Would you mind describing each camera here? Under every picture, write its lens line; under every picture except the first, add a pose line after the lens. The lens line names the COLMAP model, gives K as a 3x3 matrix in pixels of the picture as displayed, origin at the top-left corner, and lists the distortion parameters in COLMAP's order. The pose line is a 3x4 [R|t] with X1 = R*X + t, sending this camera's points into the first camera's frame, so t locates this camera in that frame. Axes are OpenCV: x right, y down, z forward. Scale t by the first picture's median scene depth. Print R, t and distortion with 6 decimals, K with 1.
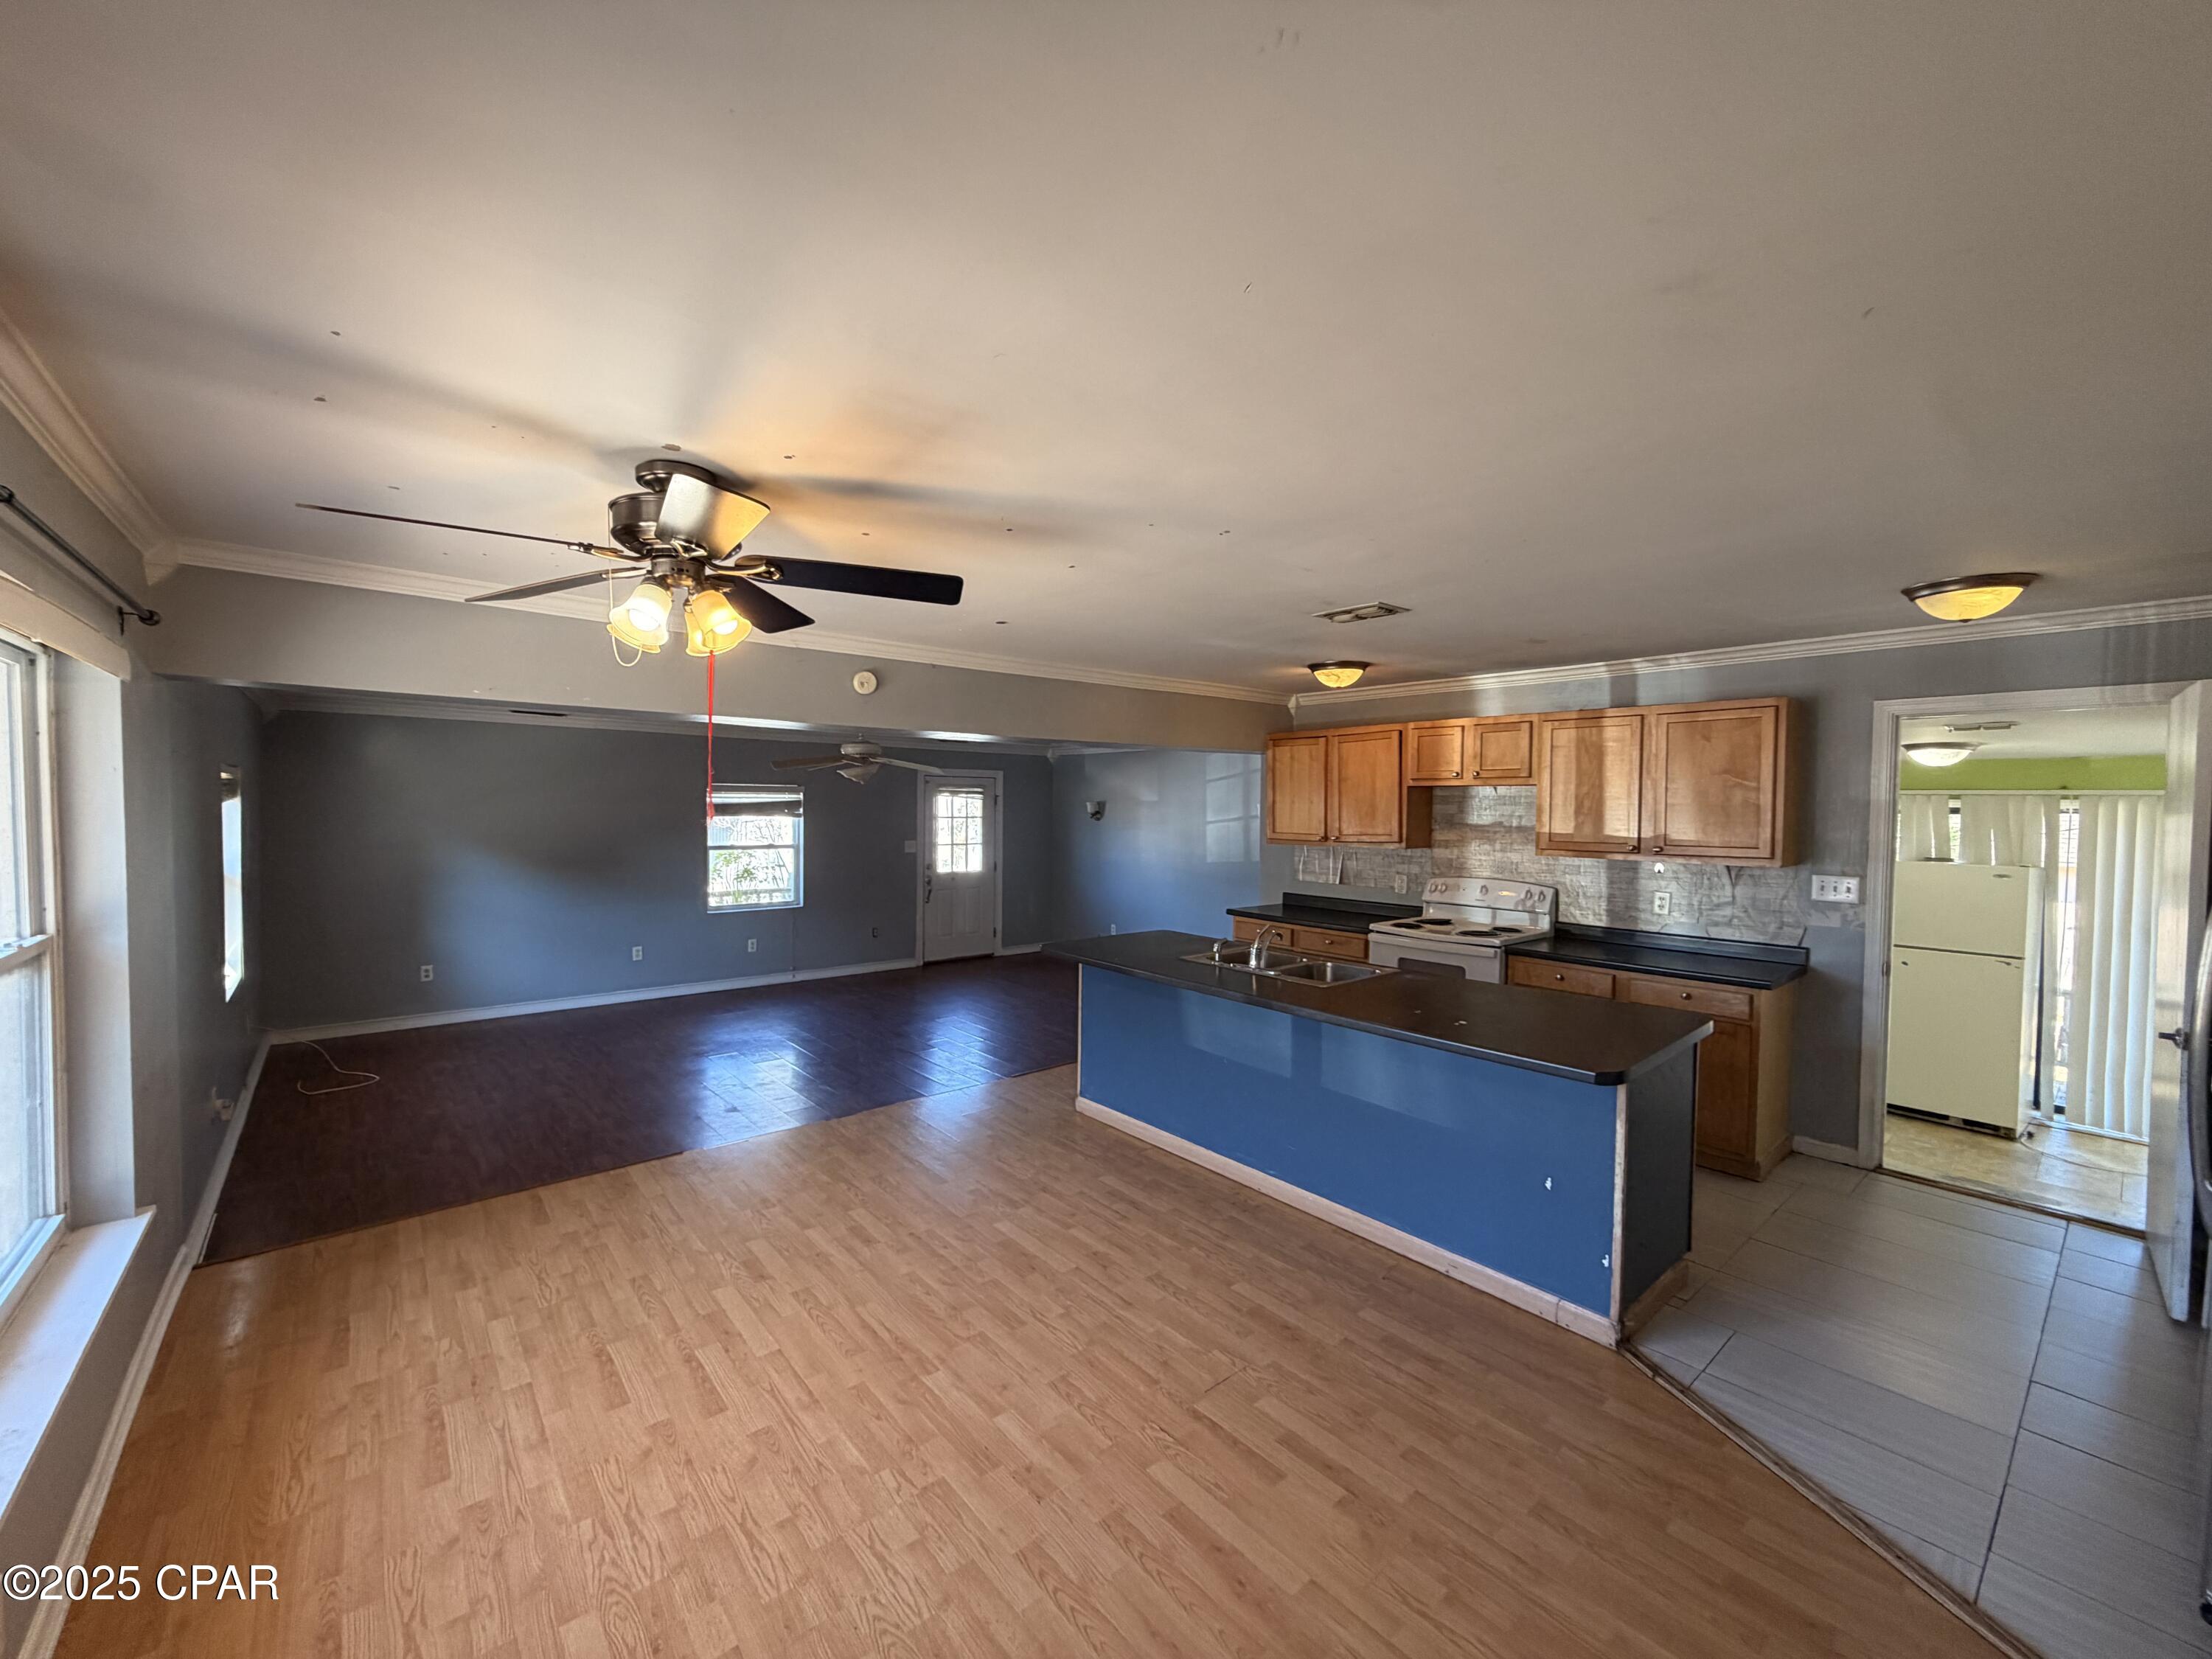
lens RADIAL K [[891.4, 0, 1106.0], [0, 891.4, 829.5], [0, 0, 1]] dist [0.000134, 0.000078]
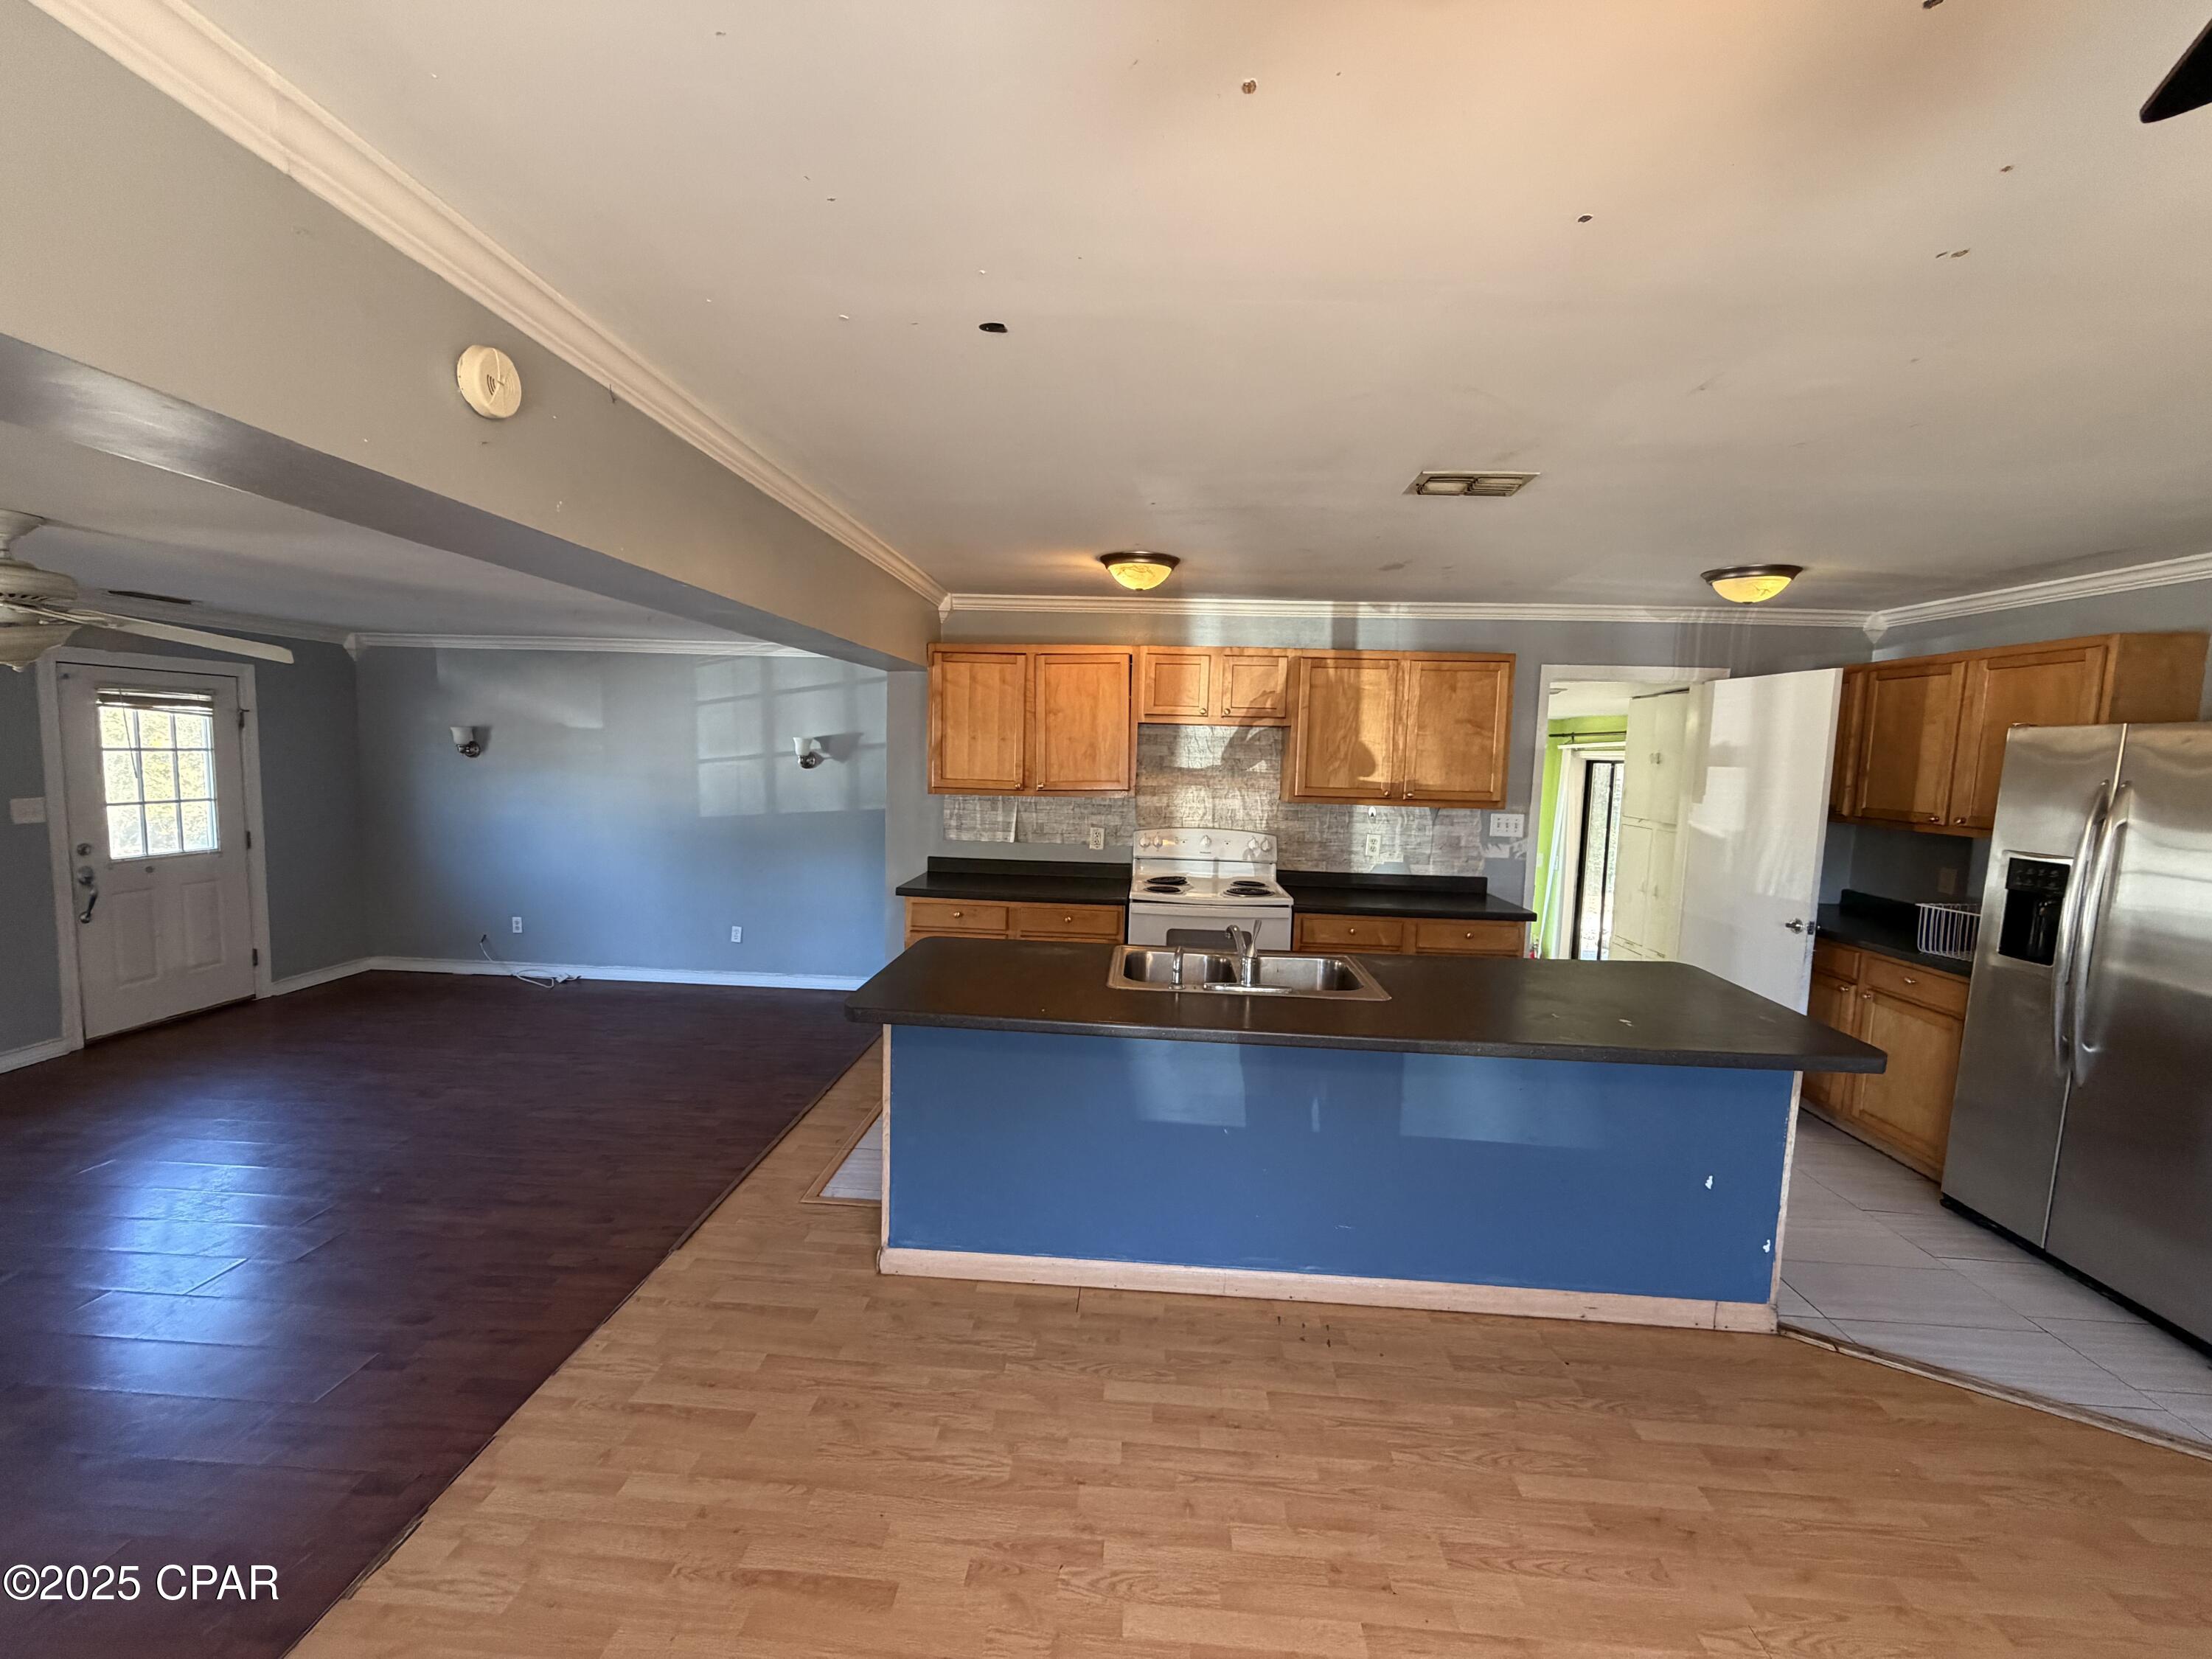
lens RADIAL K [[881.5, 0, 1106.0], [0, 881.5, 829.5], [0, 0, 1]] dist [0.000175, 0.000064]
pose [[0.689398, -0.055665, 0.722241, -0.292960], [0.000293, 0.997064, 0.076566, -0.012431], [-0.724383, -0.052573, 0.687391, 0.463441]]
